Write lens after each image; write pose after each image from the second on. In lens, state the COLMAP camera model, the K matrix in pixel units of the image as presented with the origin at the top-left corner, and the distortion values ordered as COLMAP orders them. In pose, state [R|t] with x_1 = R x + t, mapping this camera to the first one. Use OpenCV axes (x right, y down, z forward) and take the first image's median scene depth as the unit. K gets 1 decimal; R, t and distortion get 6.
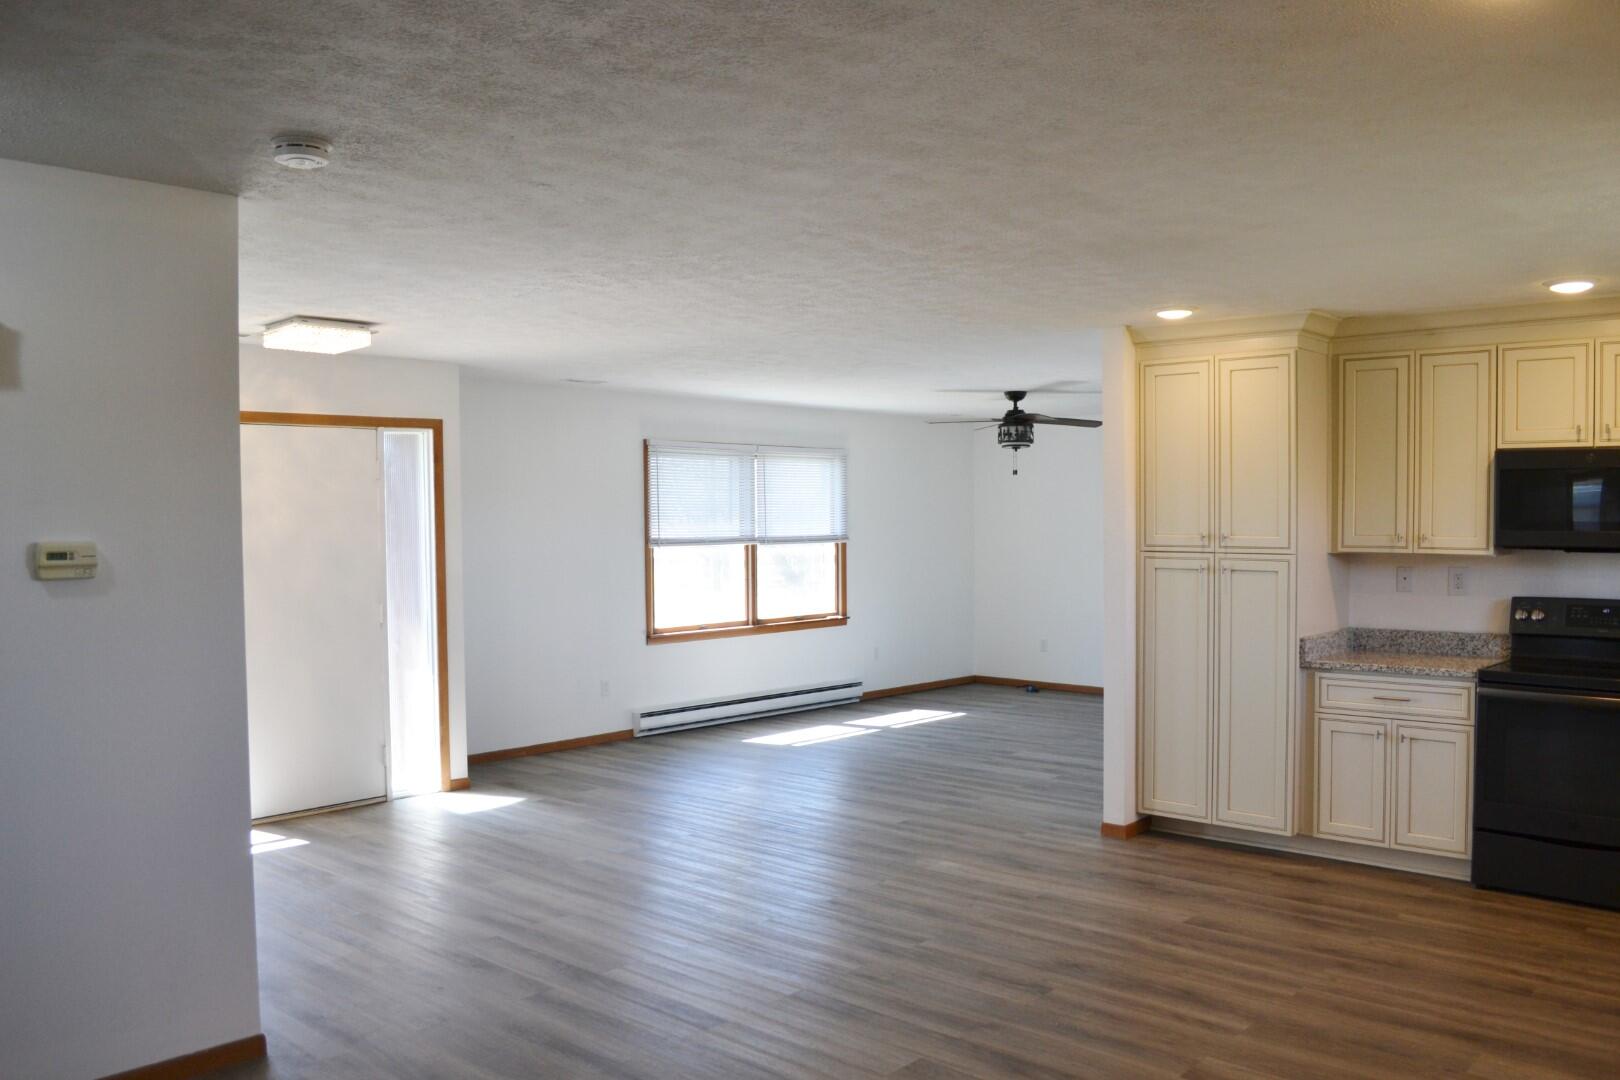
lens RADIAL K [[1300.1, 0, 802.0], [0, 1300.1, 532.6], [0, 0, 1]] dist [-0.084377, 0.004200]
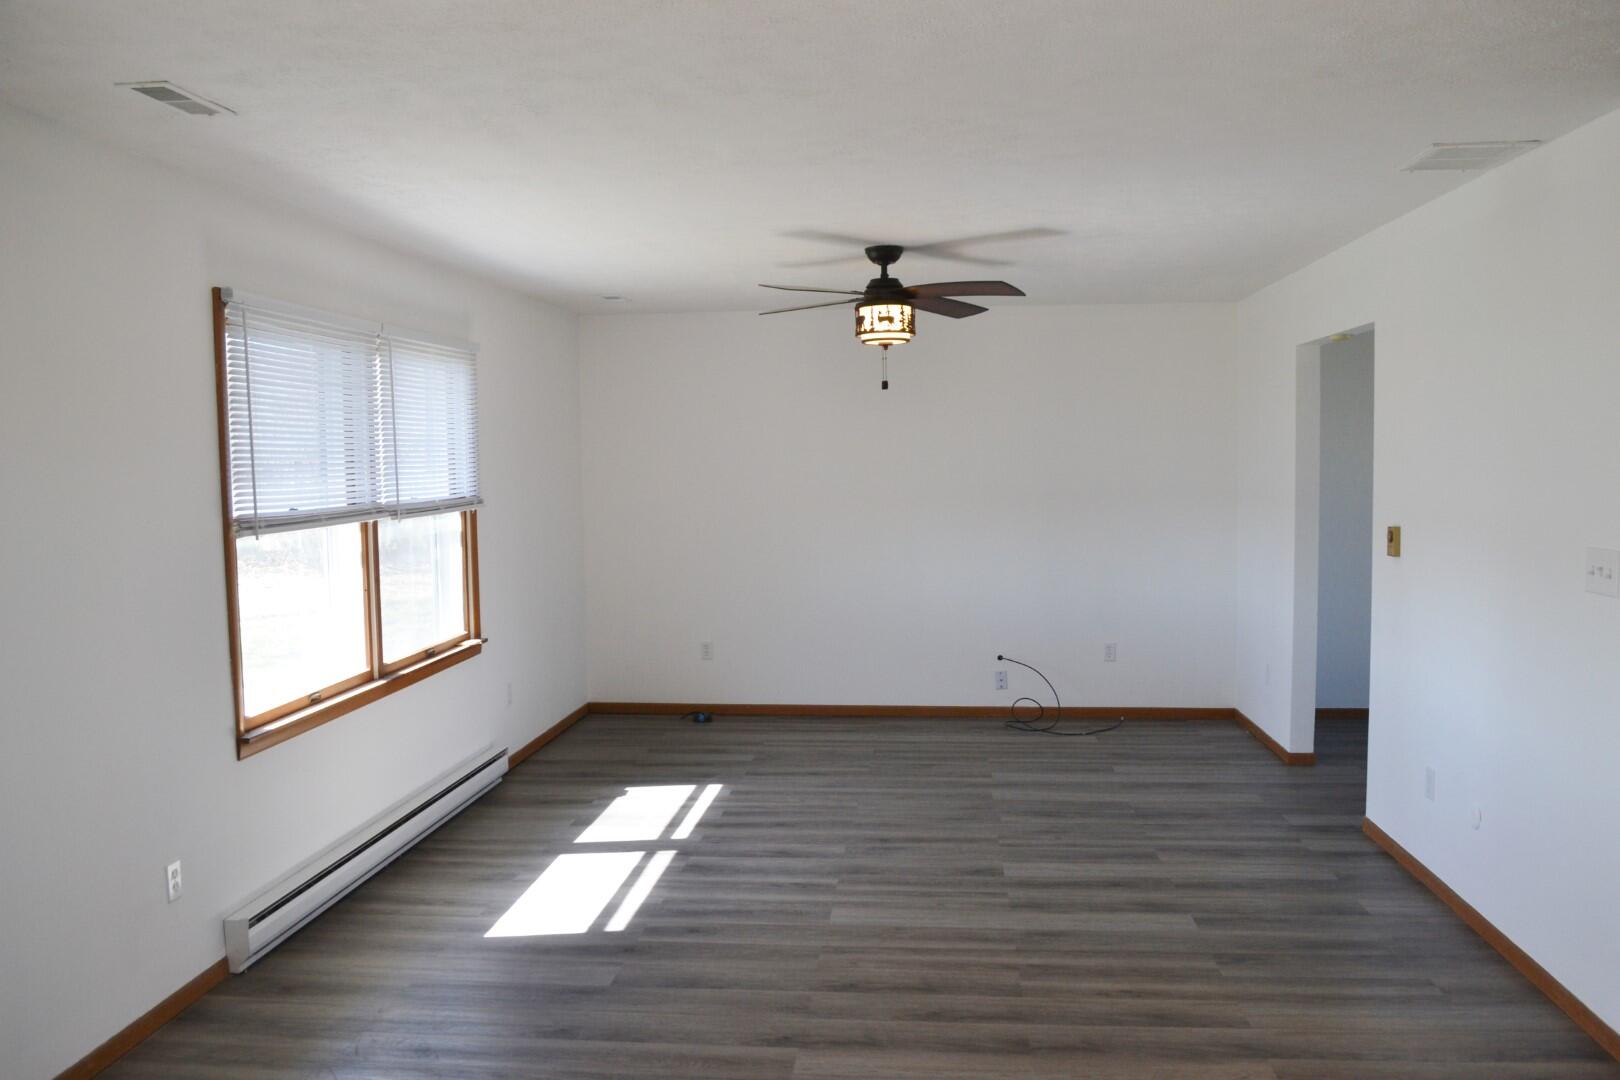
lens RADIAL K [[1300.1, 0, 809.5], [0, 1300.1, 555.0], [0, 0, 1]] dist [-0.084377, 0.004200]
pose [[0.802123, -0.050842, 0.594991, -0.186975], [0.015074, 0.997775, 0.064939, -0.007040], [-0.596969, -0.043121, 0.801105, 0.464884]]
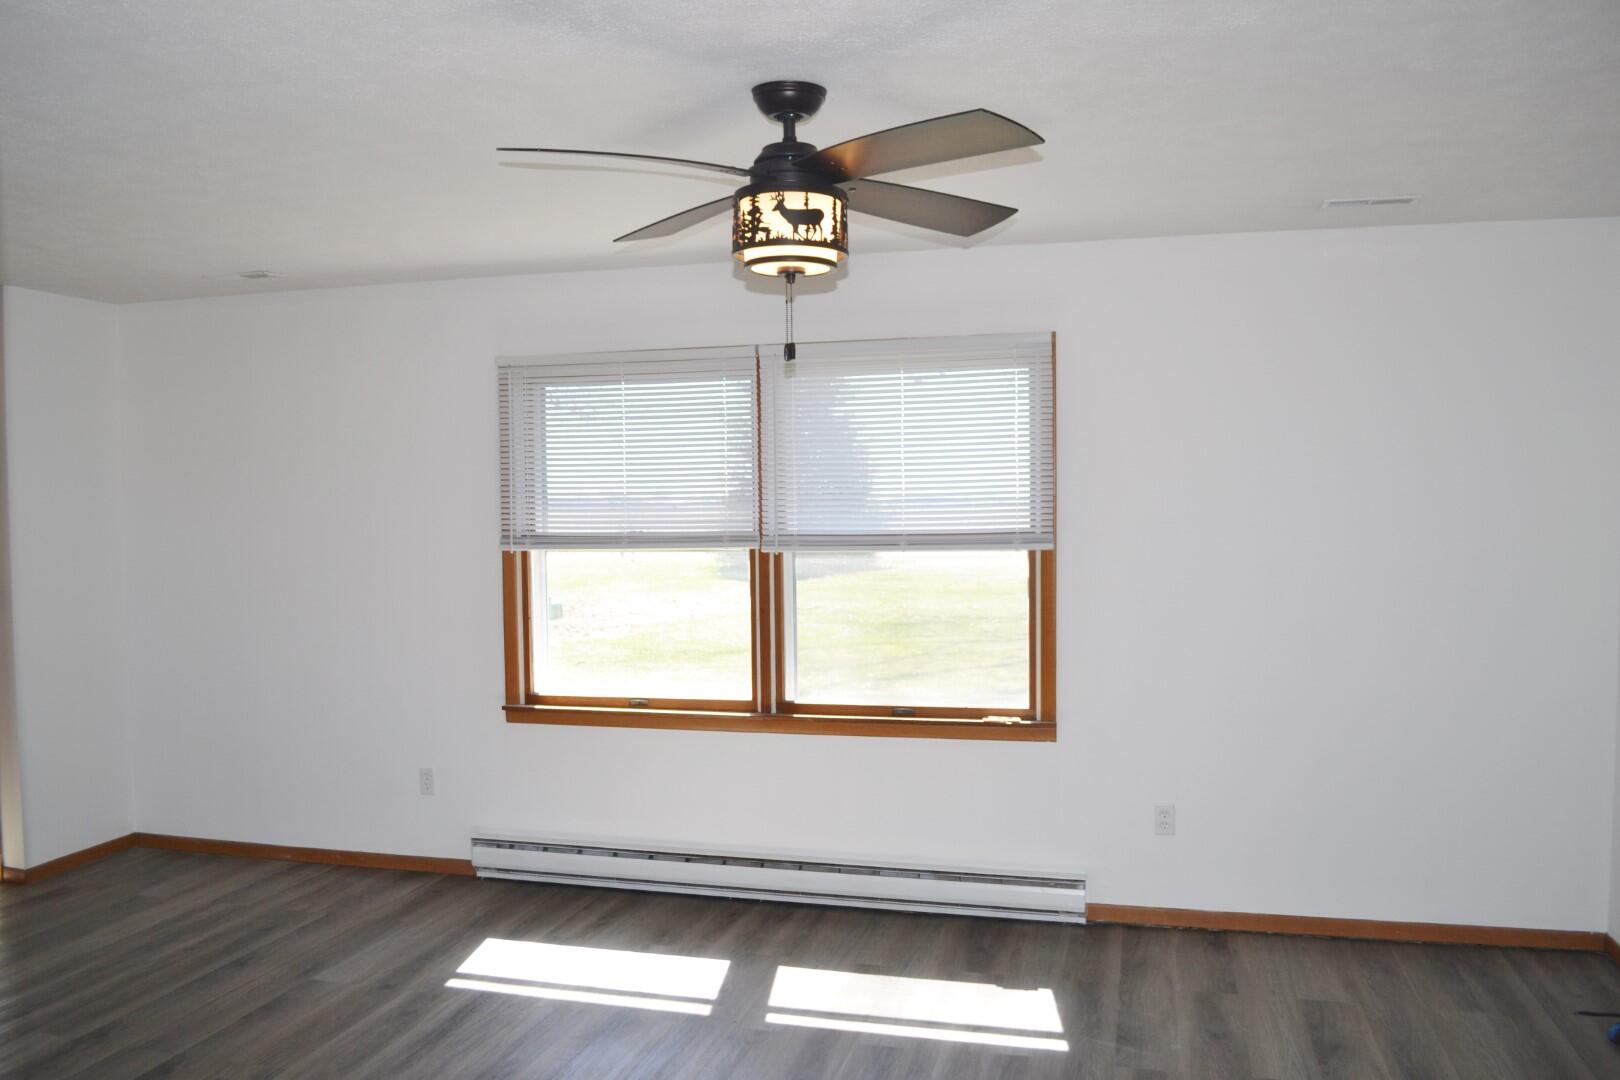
lens RADIAL K [[1267.1, 0, 808.1], [0, 1267.1, 534.9], [0, 0, 1]] dist [-0.047568, -0.002557]
pose [[0.466740, 0.026896, -0.883986, 0.368931], [0.001956, 0.999504, 0.031443, -0.010691], [0.884393, -0.016405, 0.466455, 0.738284]]
